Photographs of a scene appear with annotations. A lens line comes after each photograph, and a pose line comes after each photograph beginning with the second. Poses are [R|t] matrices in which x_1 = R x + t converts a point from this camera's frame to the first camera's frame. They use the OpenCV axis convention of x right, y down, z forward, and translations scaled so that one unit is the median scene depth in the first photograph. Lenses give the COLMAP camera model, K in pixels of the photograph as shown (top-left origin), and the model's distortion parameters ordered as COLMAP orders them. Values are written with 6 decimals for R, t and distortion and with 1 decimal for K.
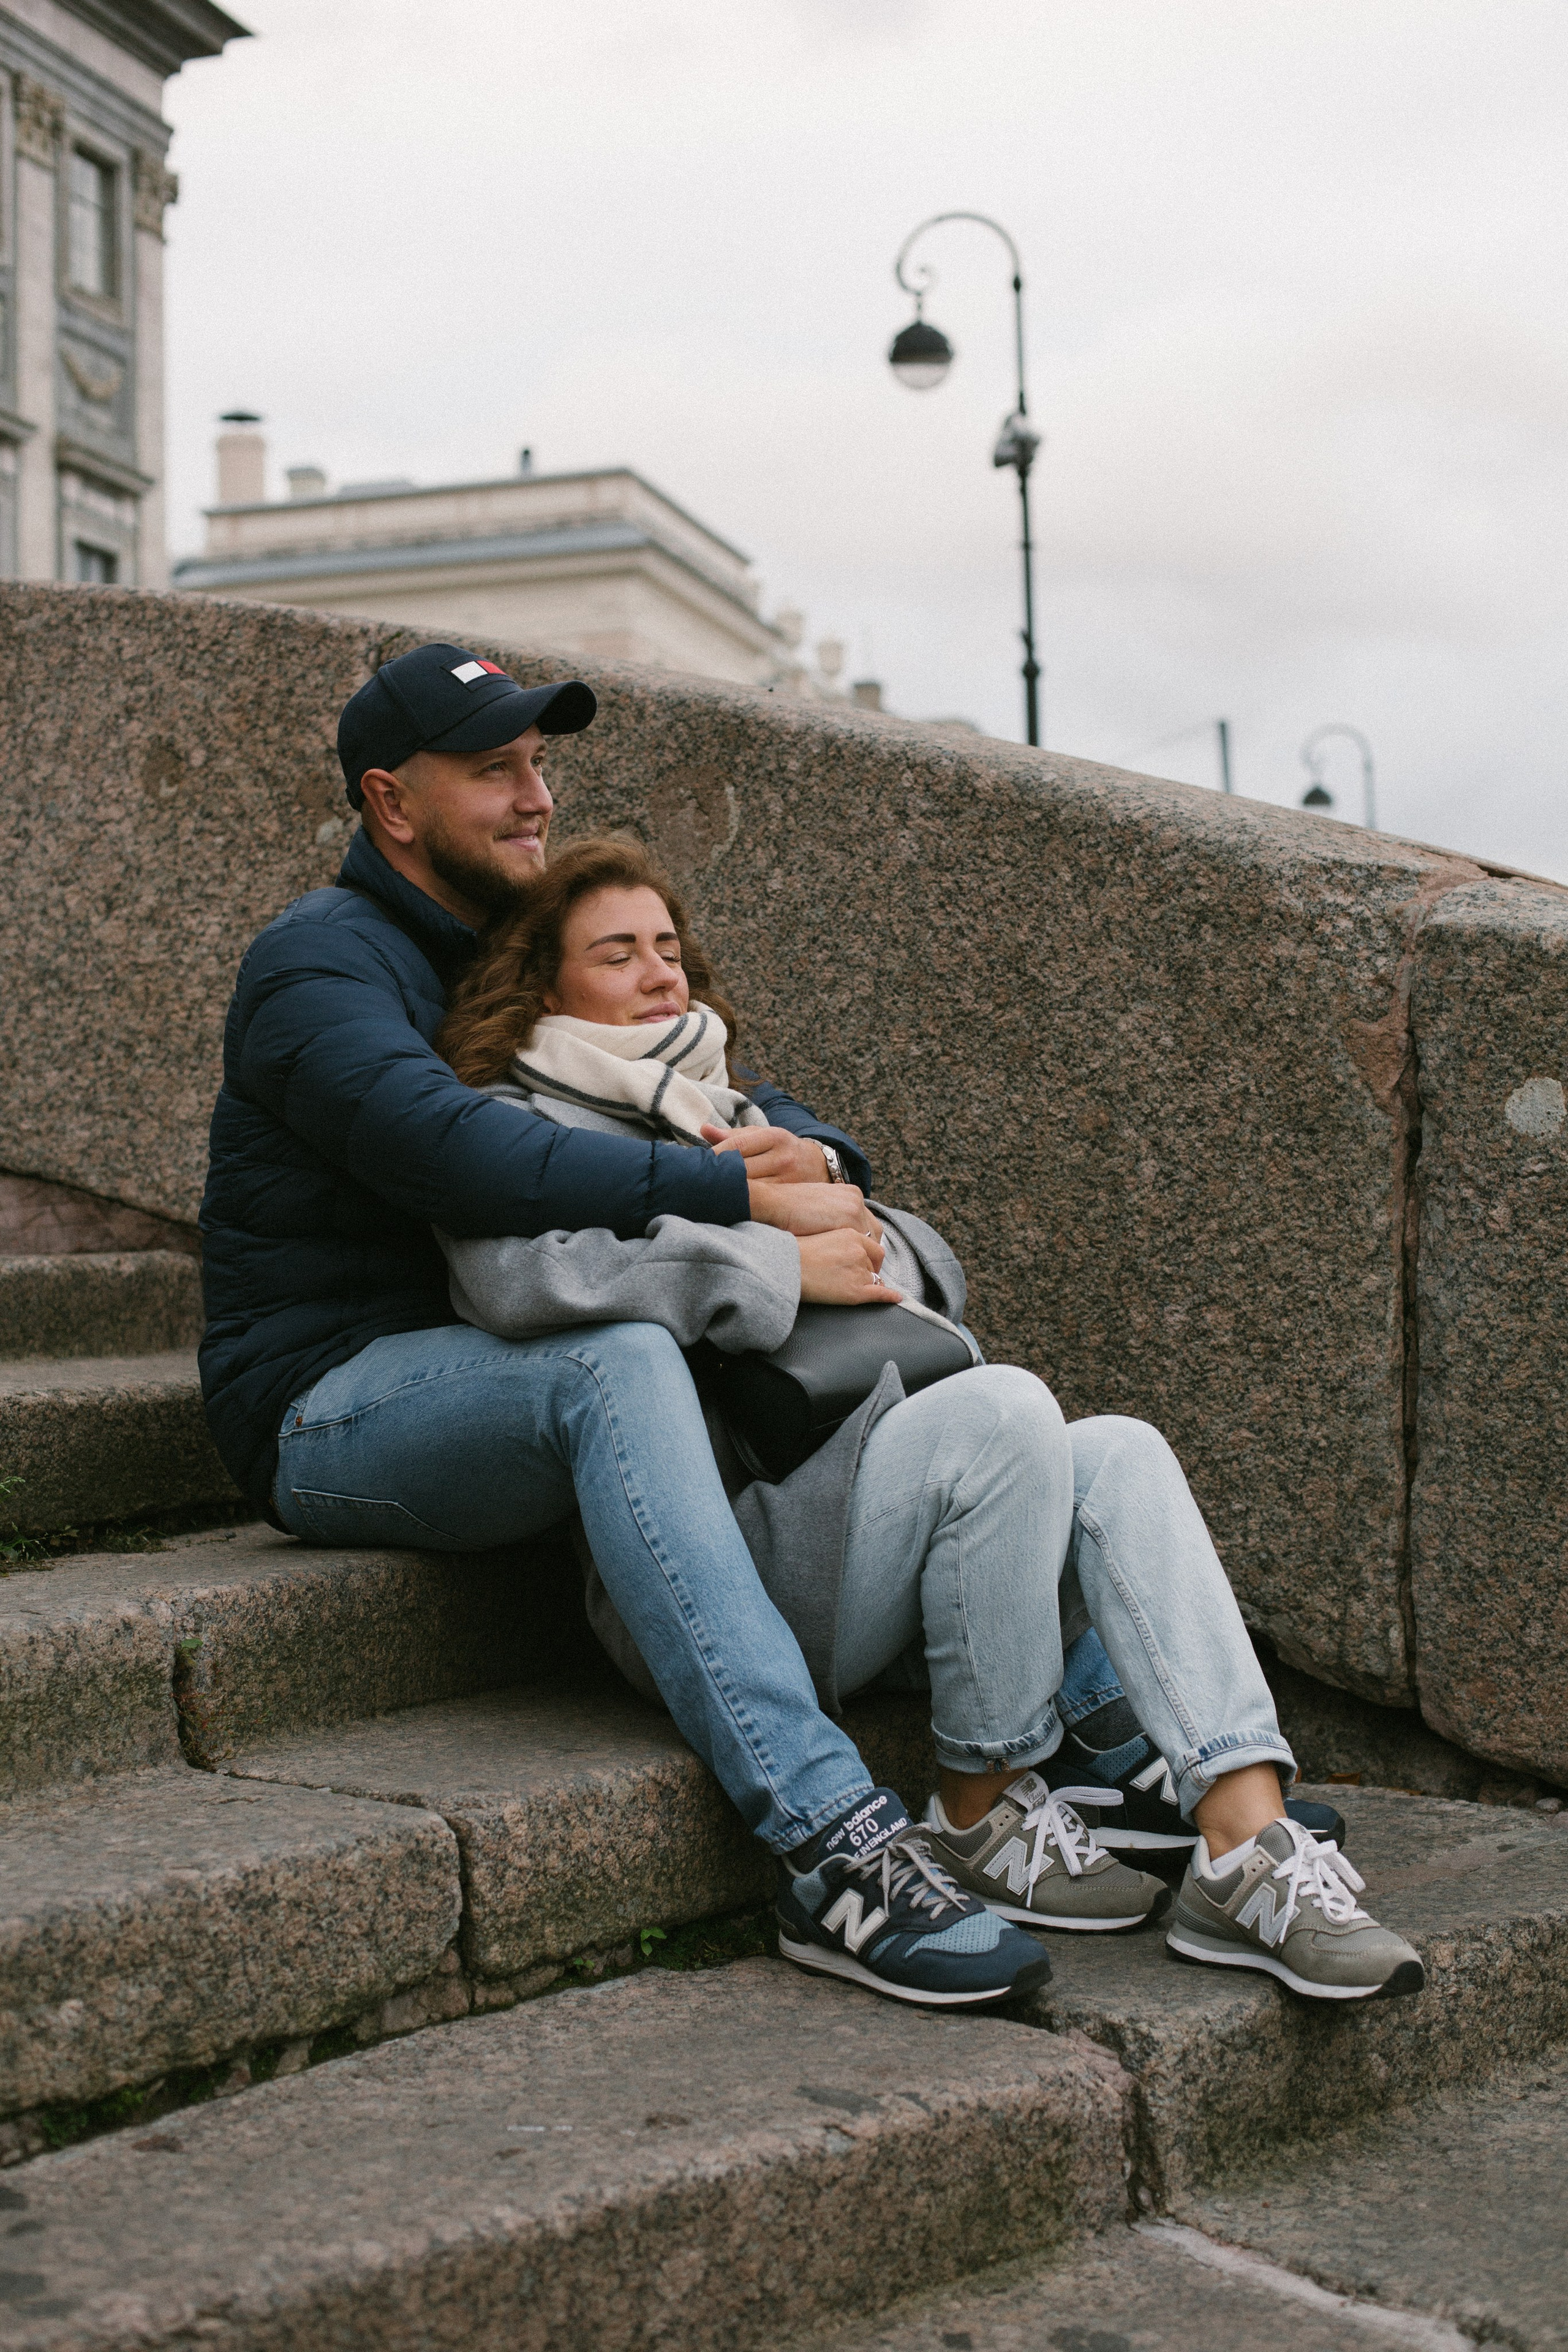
lens RADIAL K [[3238.2, 0, 781.1], [0, 3238.2, 1145.2], [0, 0, 1]] dist [-0.126258, 0.039989]
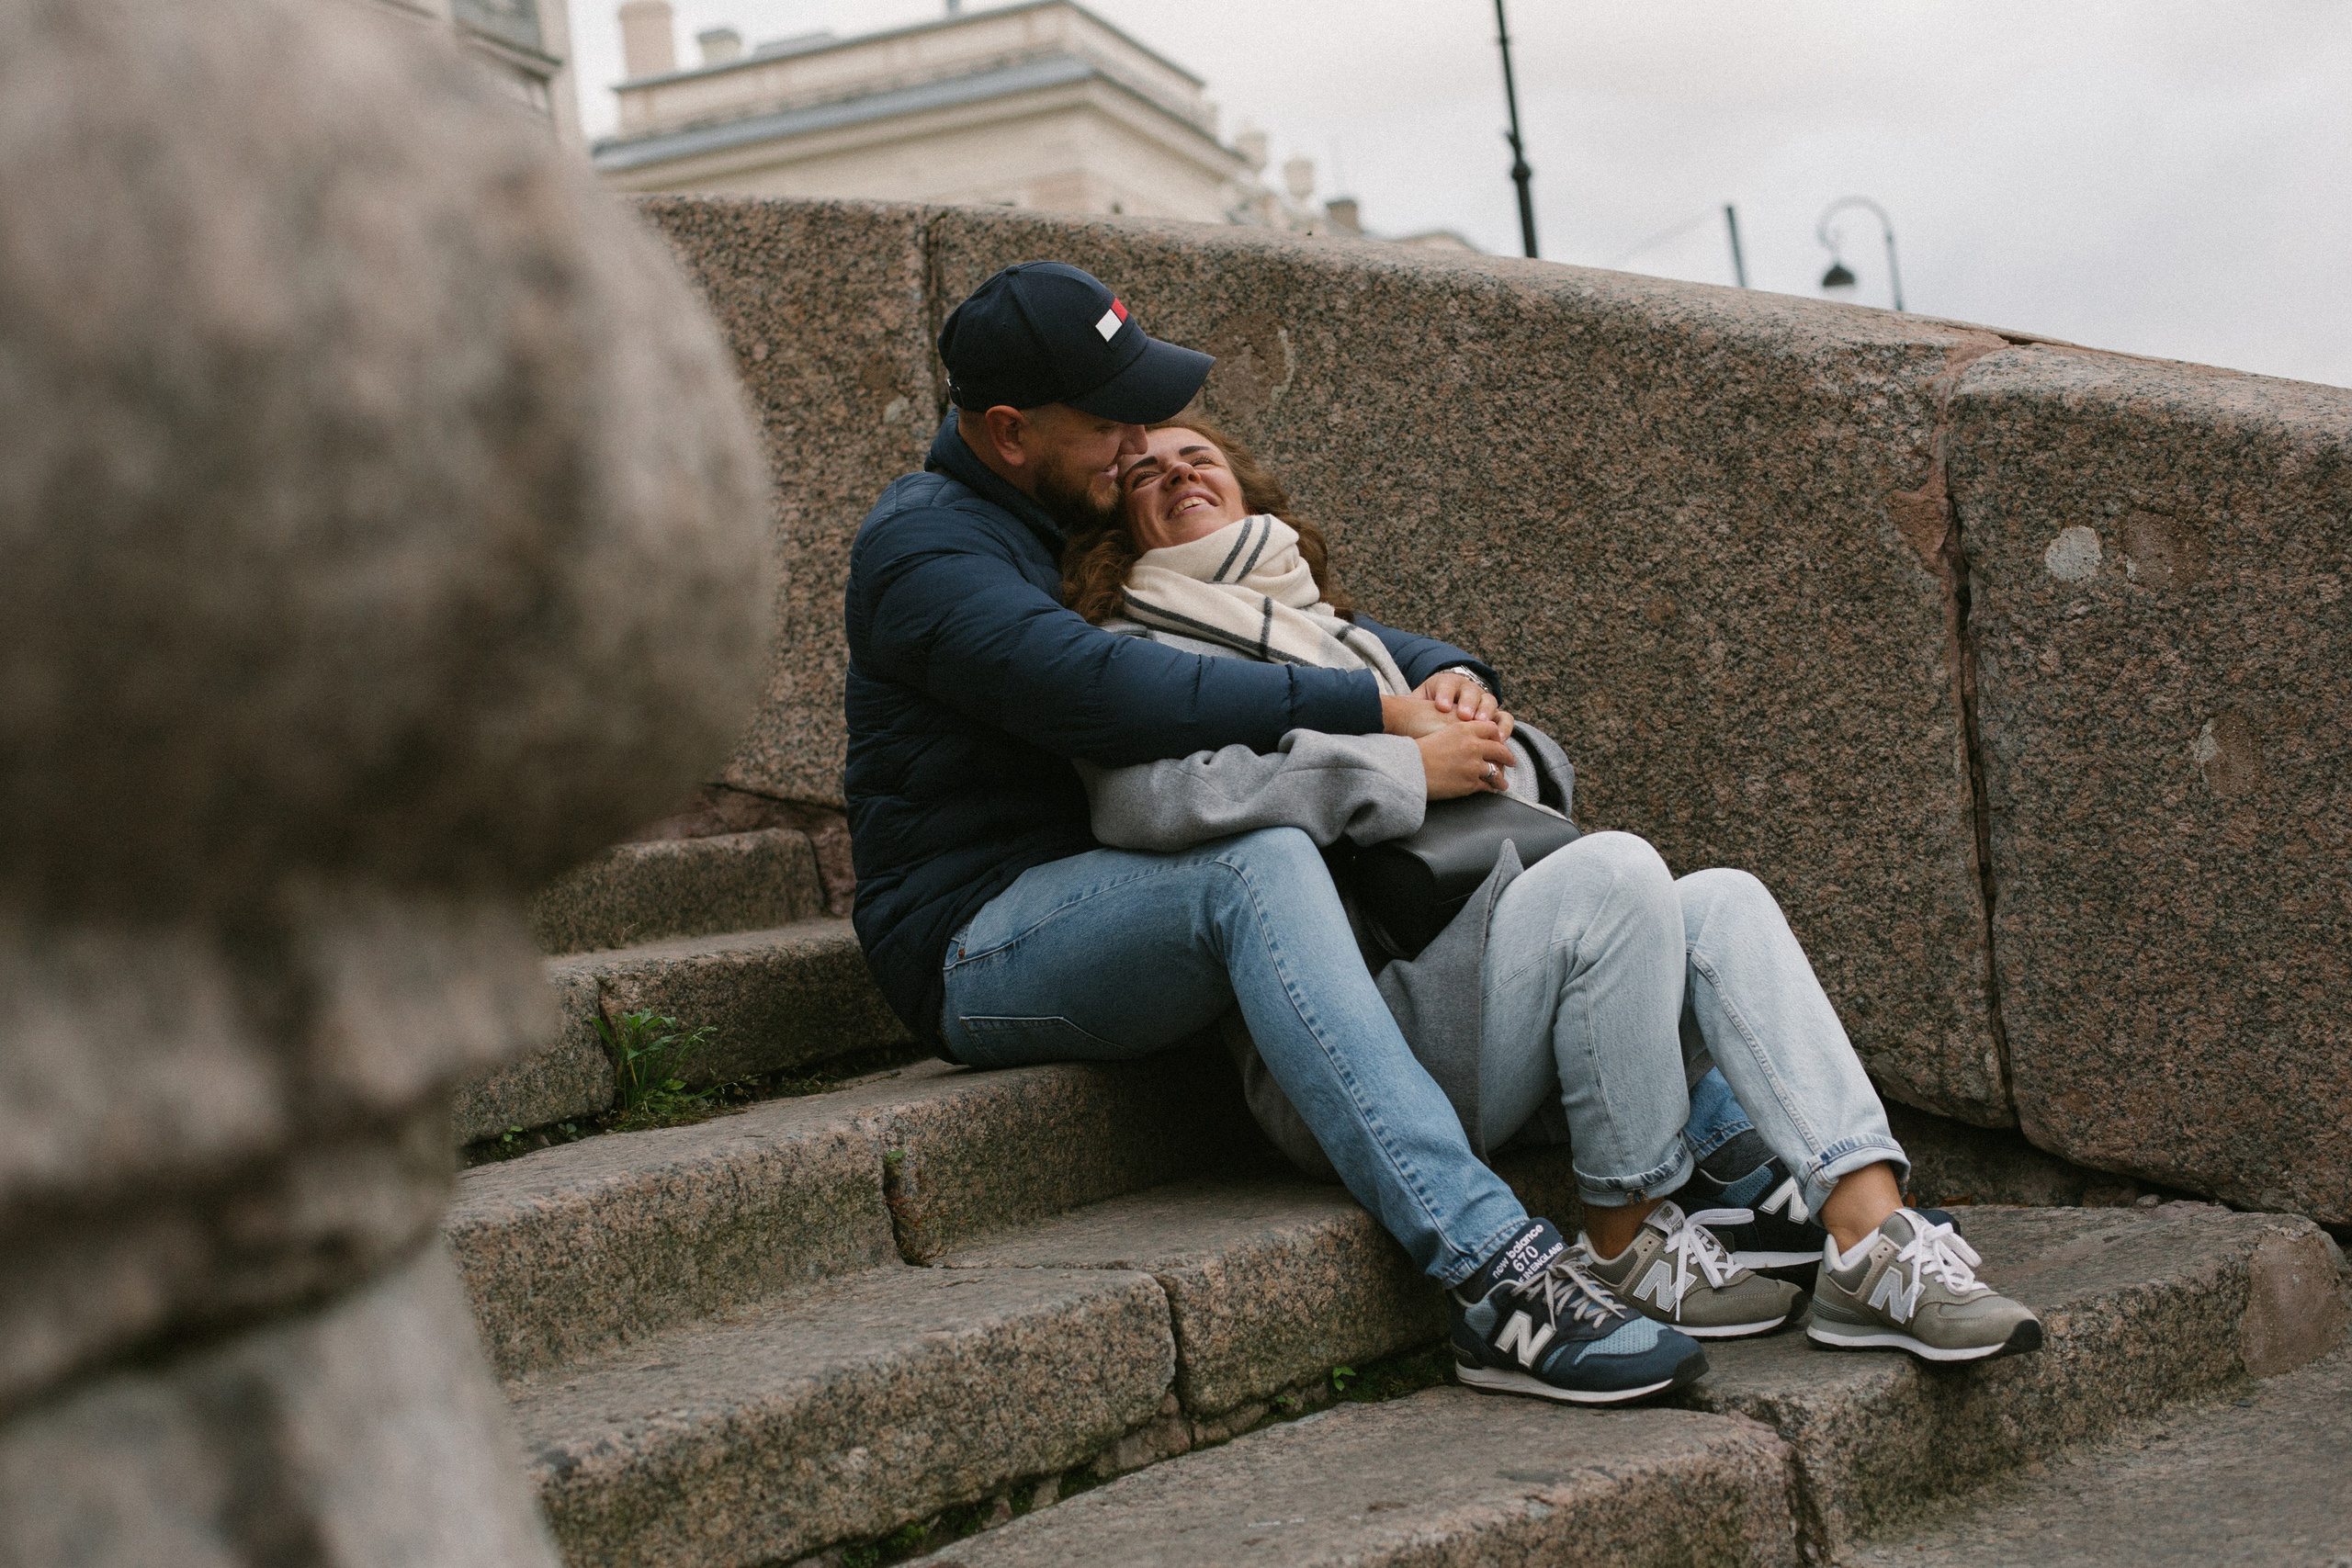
lens RADIAL K [[3814.8, 0, 1176.0], [0, 3814.8, 784.0], [0, 0, 1]] dist [-0.124590, 0.006916]
pose [[0.995133, -0.096686, -0.019037, -0.046778], [0.096883, 0.995248, 0.009727, 0.023158], [0.018006, -0.011524, 0.999771, -0.270622]]
